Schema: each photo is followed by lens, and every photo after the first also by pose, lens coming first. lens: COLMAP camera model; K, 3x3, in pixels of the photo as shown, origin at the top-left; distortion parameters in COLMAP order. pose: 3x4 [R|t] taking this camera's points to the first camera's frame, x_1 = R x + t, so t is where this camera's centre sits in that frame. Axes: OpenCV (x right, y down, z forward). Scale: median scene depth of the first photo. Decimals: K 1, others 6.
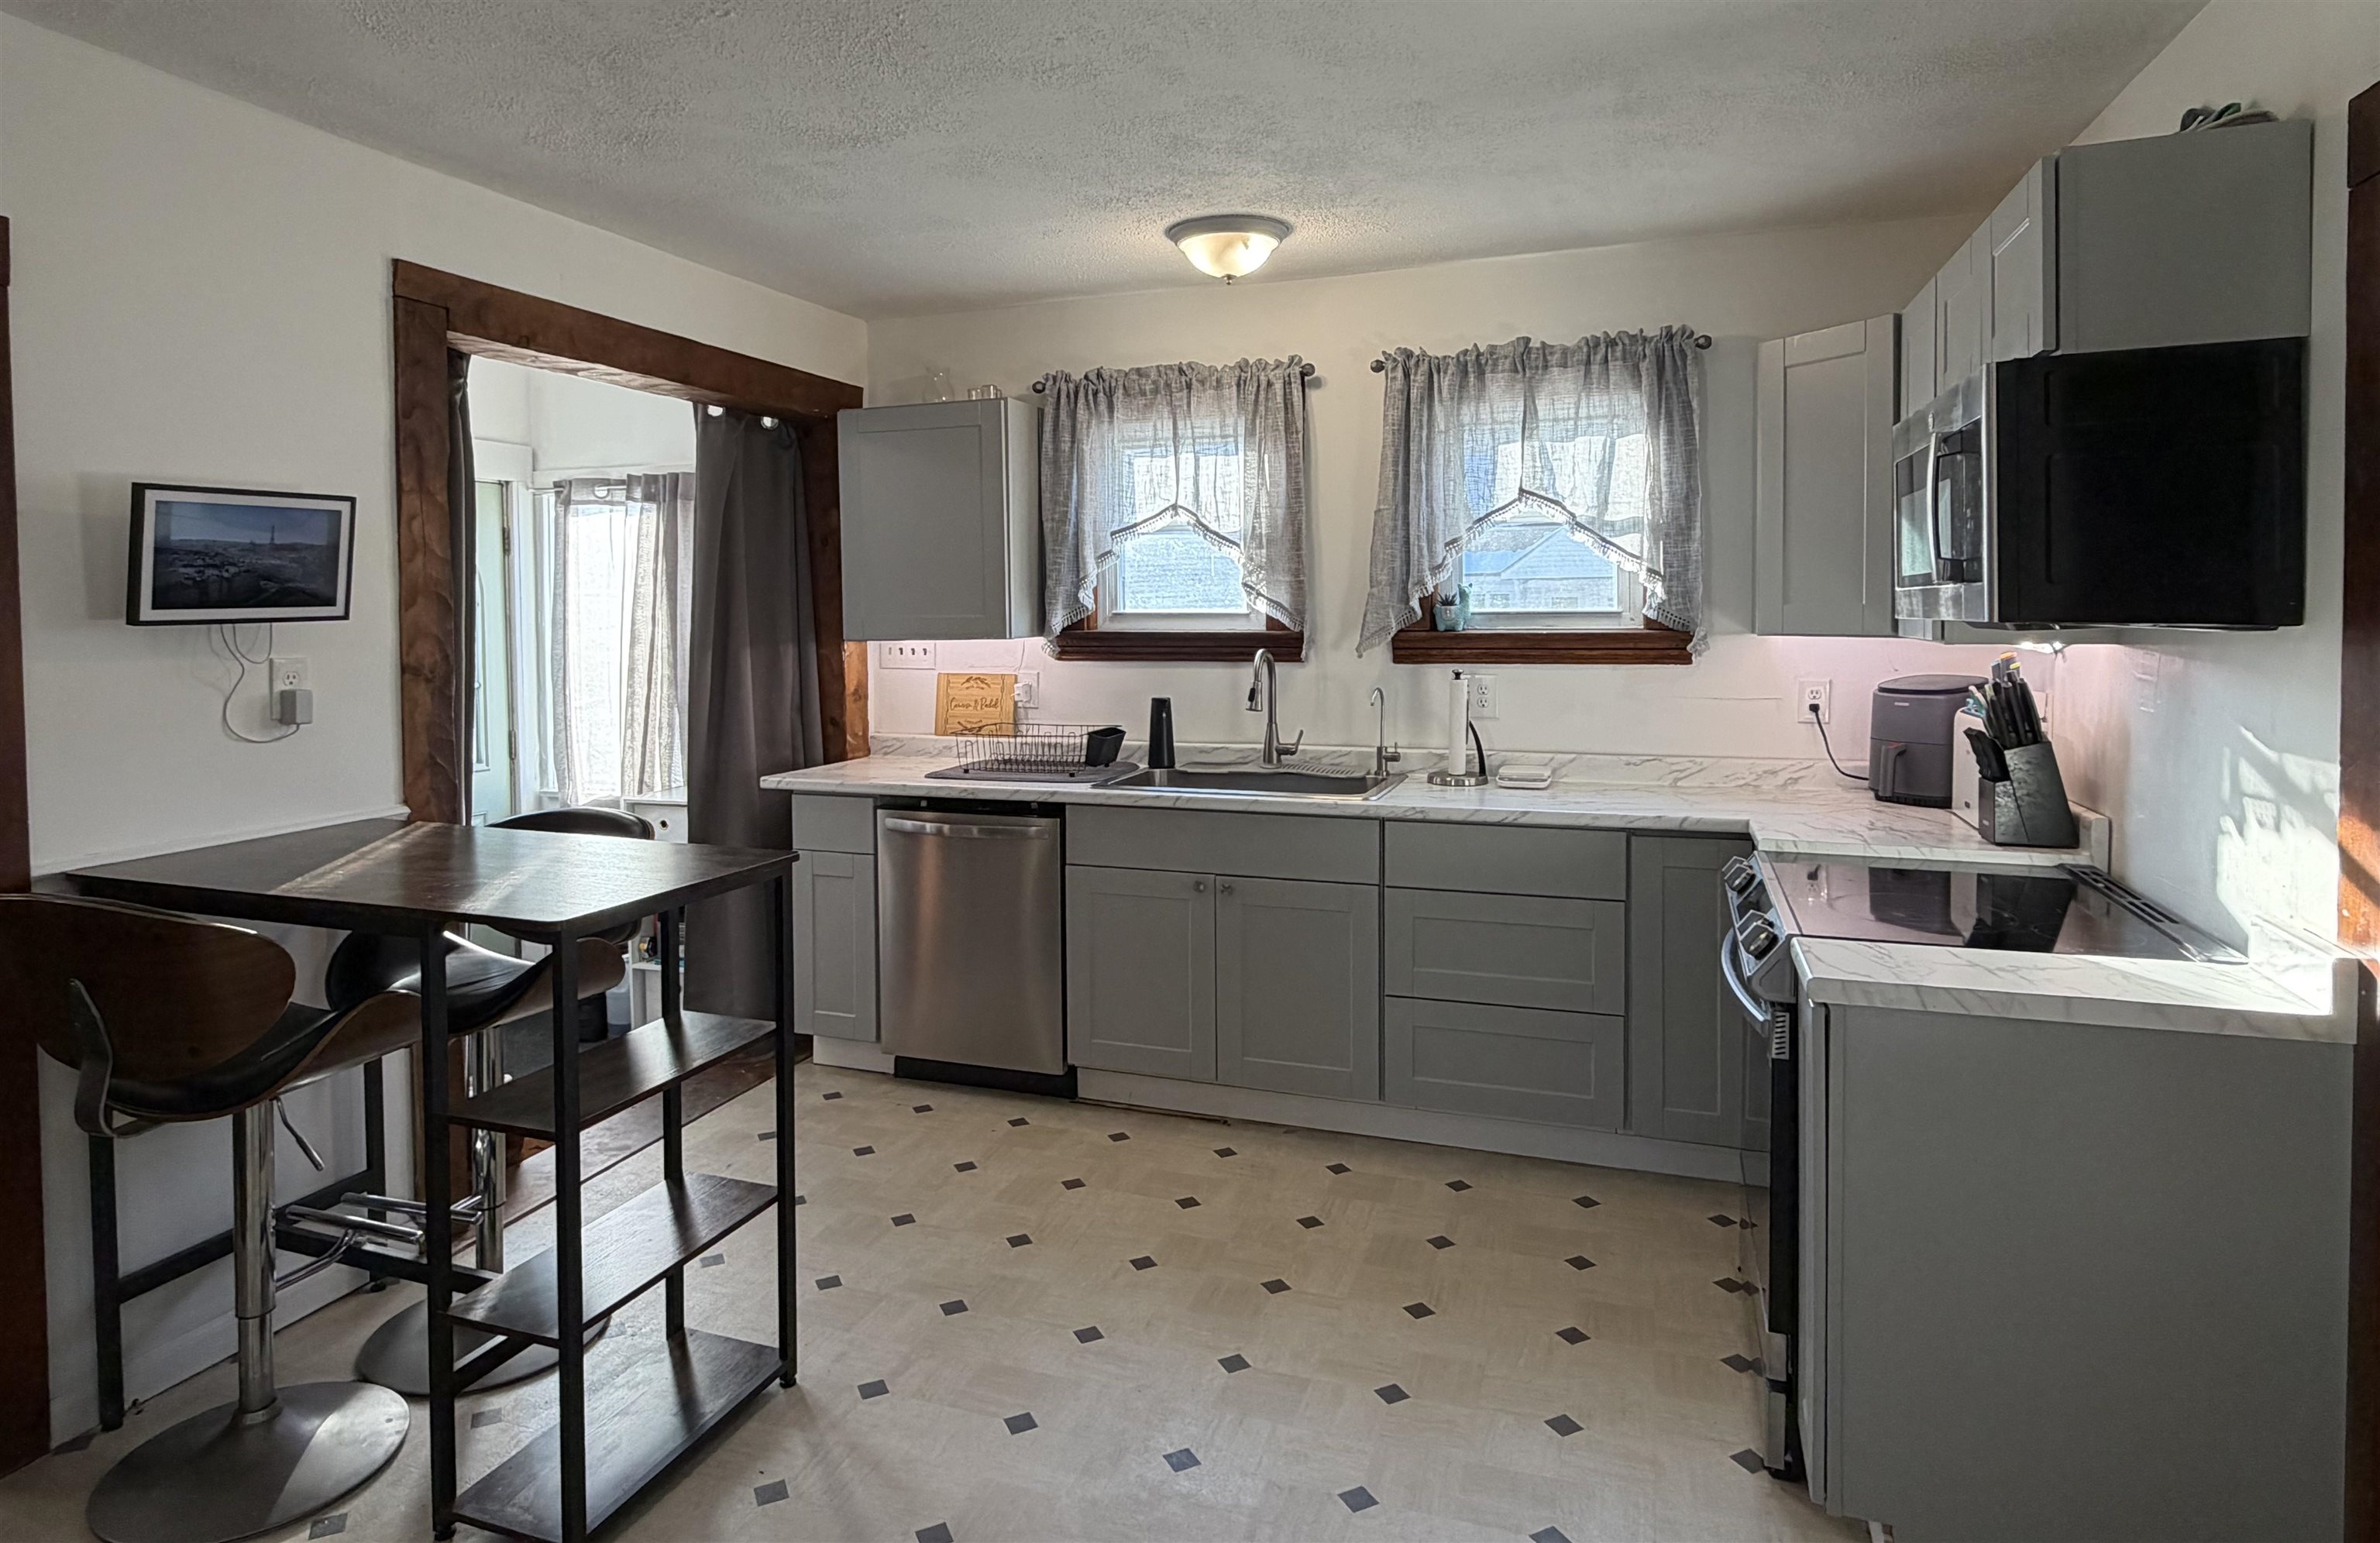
lens RADIAL K [[1340.4, 0, 1181.9], [0, 1340.4, 659.4], [0, 0, 1]] dist [0.000665, 0.000380]
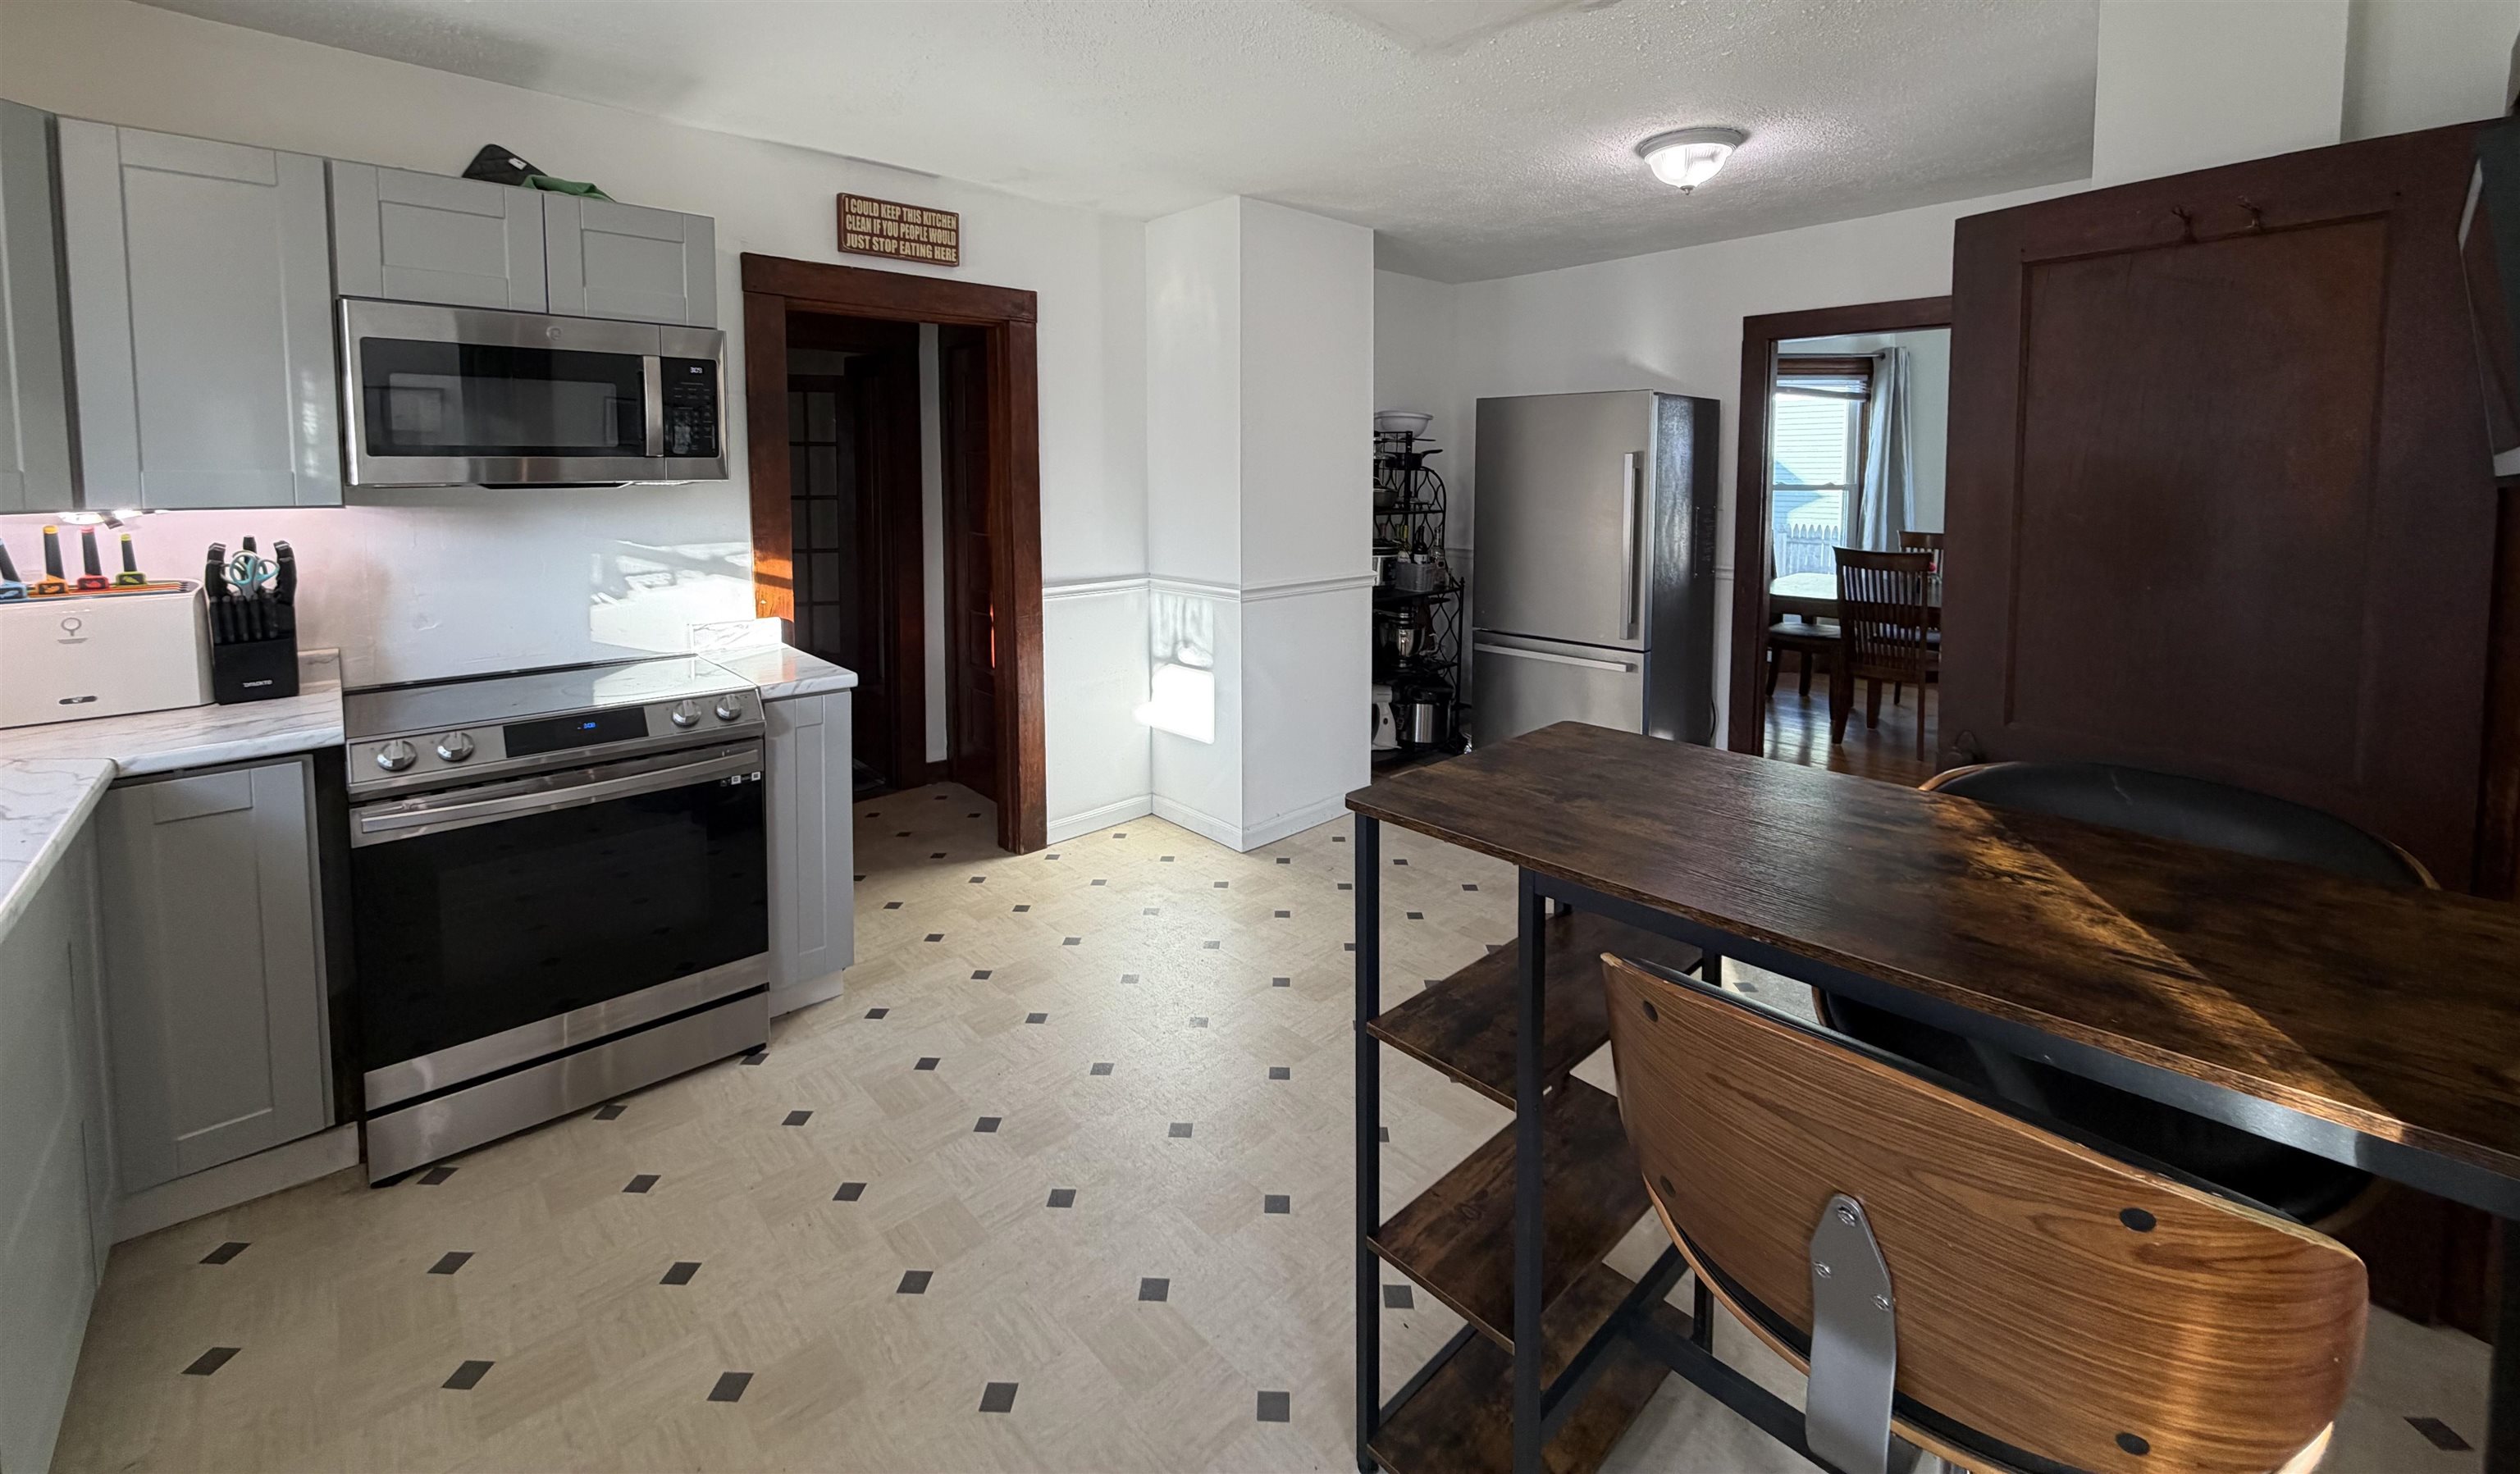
lens RADIAL K [[995.4, 0, 1249.3], [0, 995.4, 524.6], [0, 0, 1]] dist [-0.001086, -0.000100]
pose [[-0.884730, -0.018591, 0.465732, -0.301399], [0.024045, 0.996053, 0.085438, -0.033388], [-0.465483, 0.086788, -0.880792, 0.916328]]
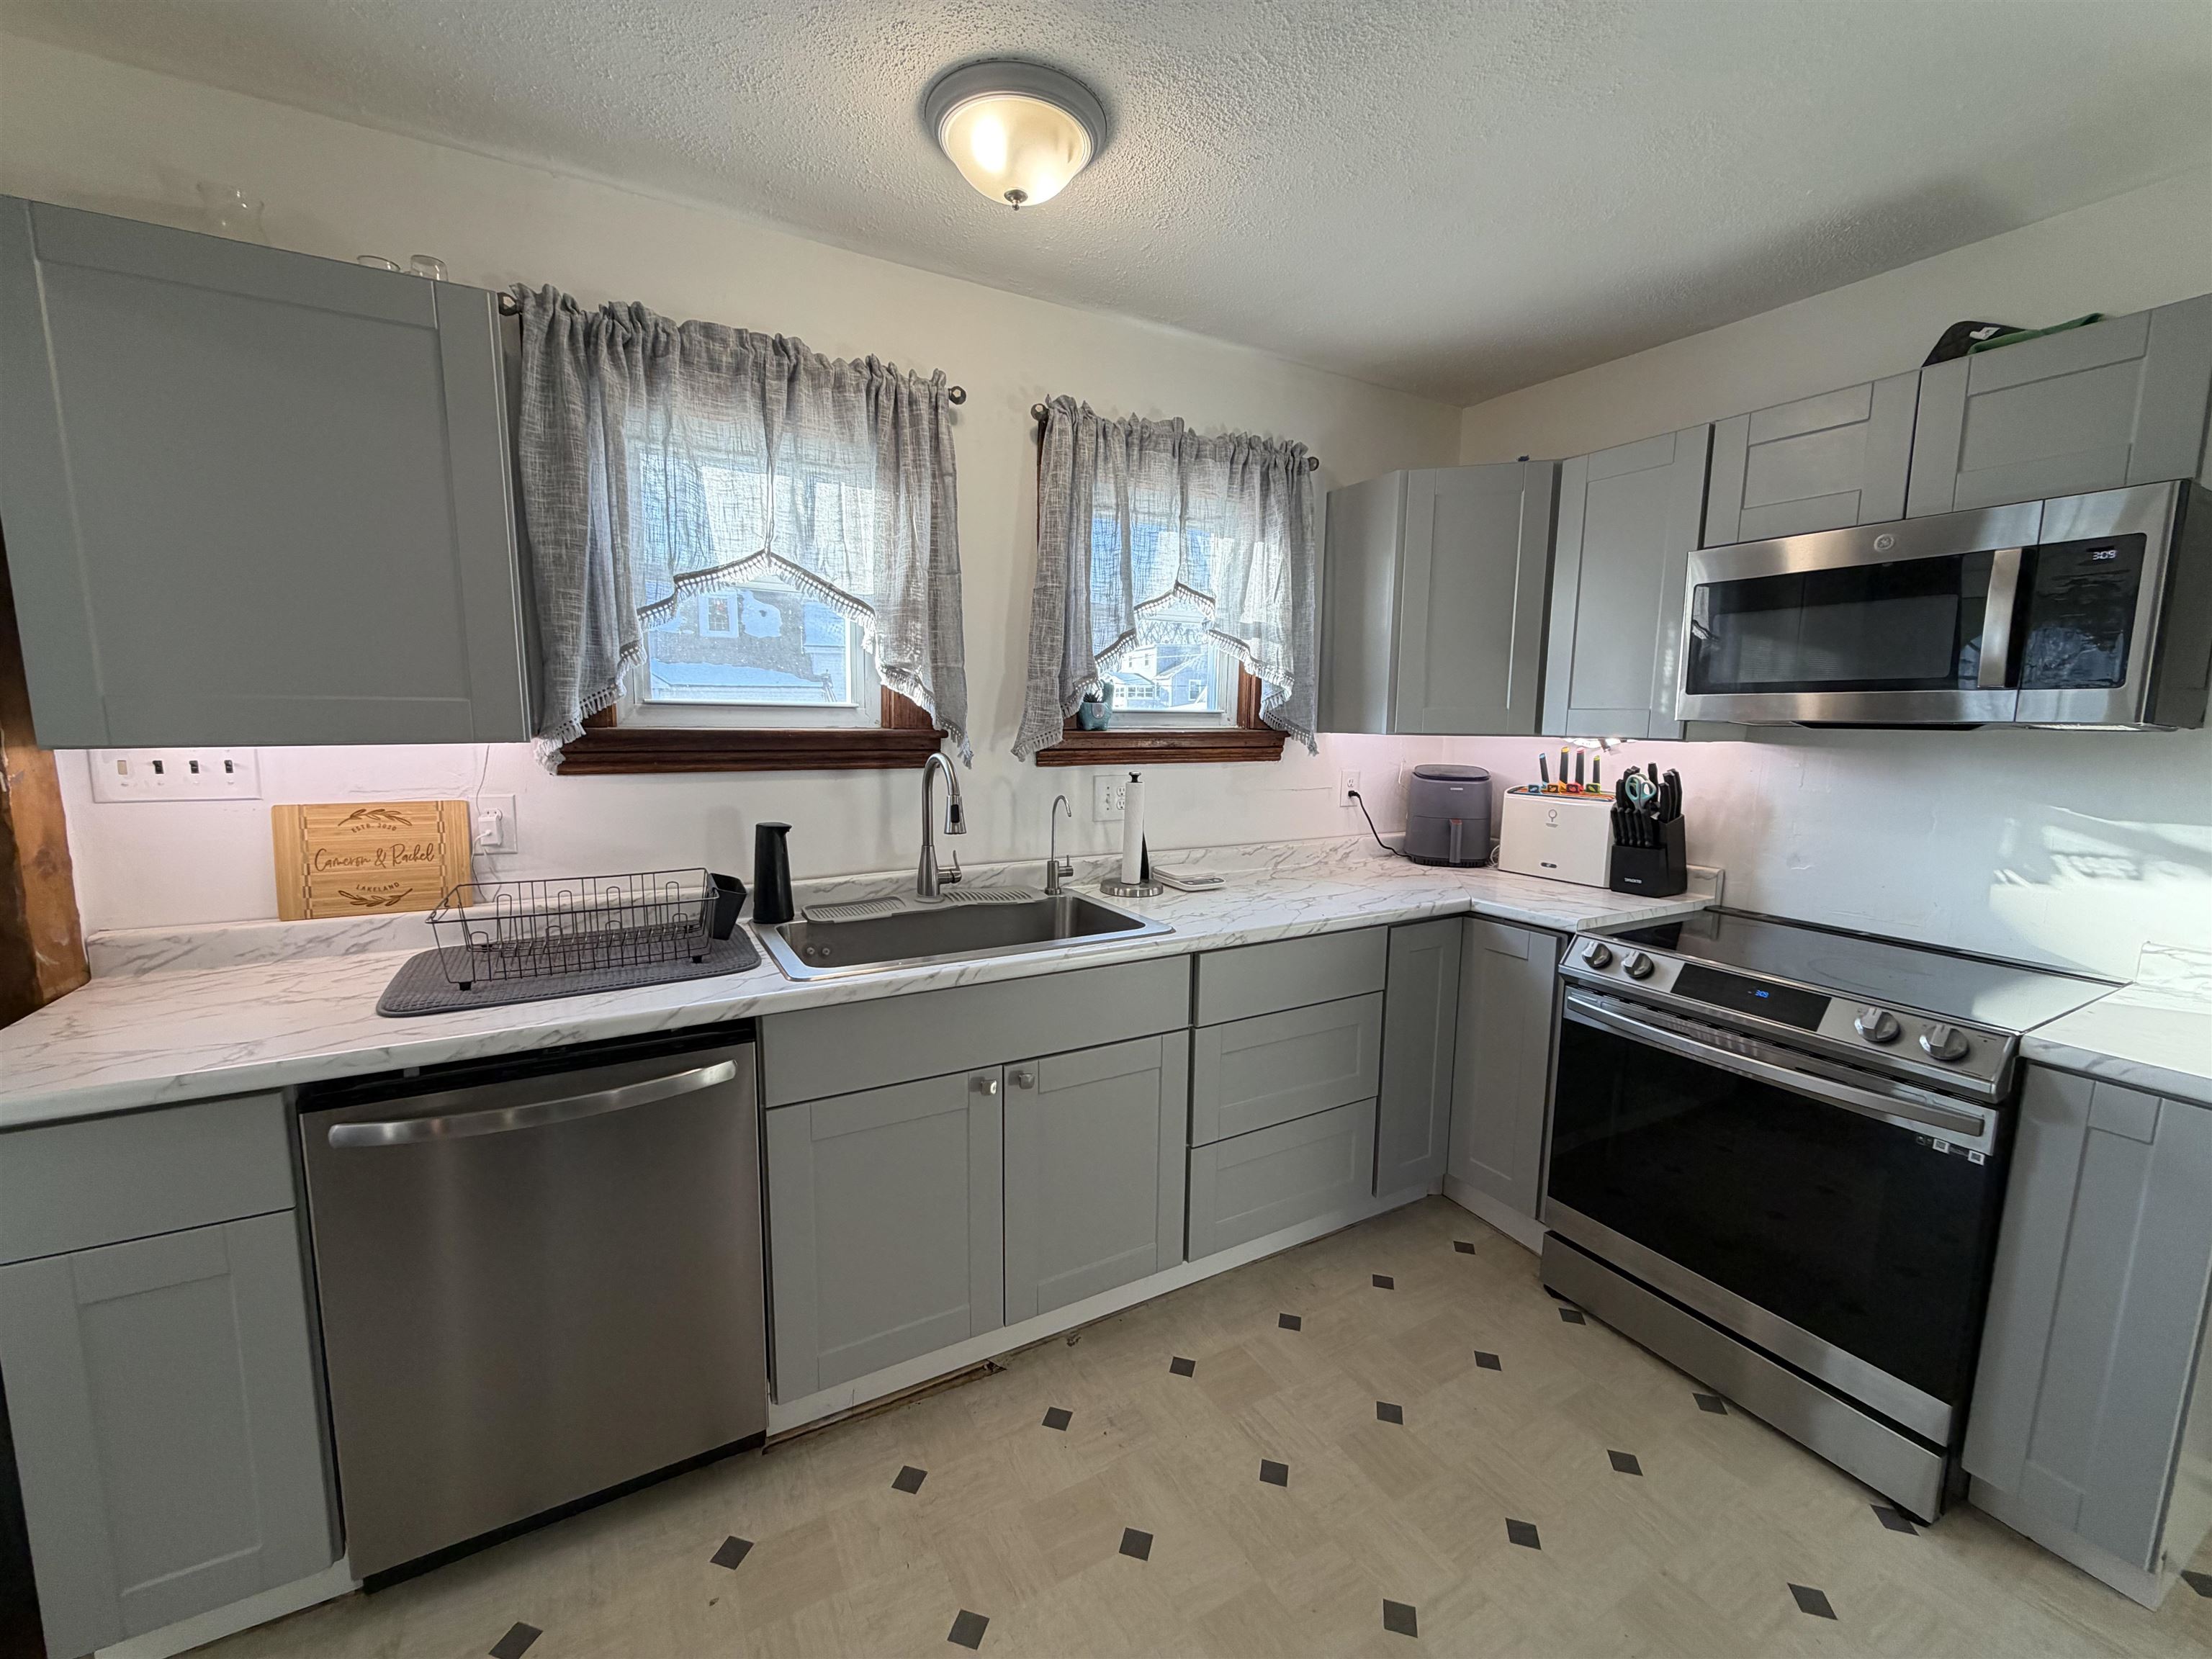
lens RADIAL K [[885.0, 0, 1106.0], [0, 885.0, 829.5], [0, 0, 1]] dist [0.000930, 0.000036]
pose [[0.657341, -0.083862, 0.748913, -0.257791], [0.012797, 0.994888, 0.100173, -0.013471], [-0.753485, -0.056264, 0.655054, 0.577822]]
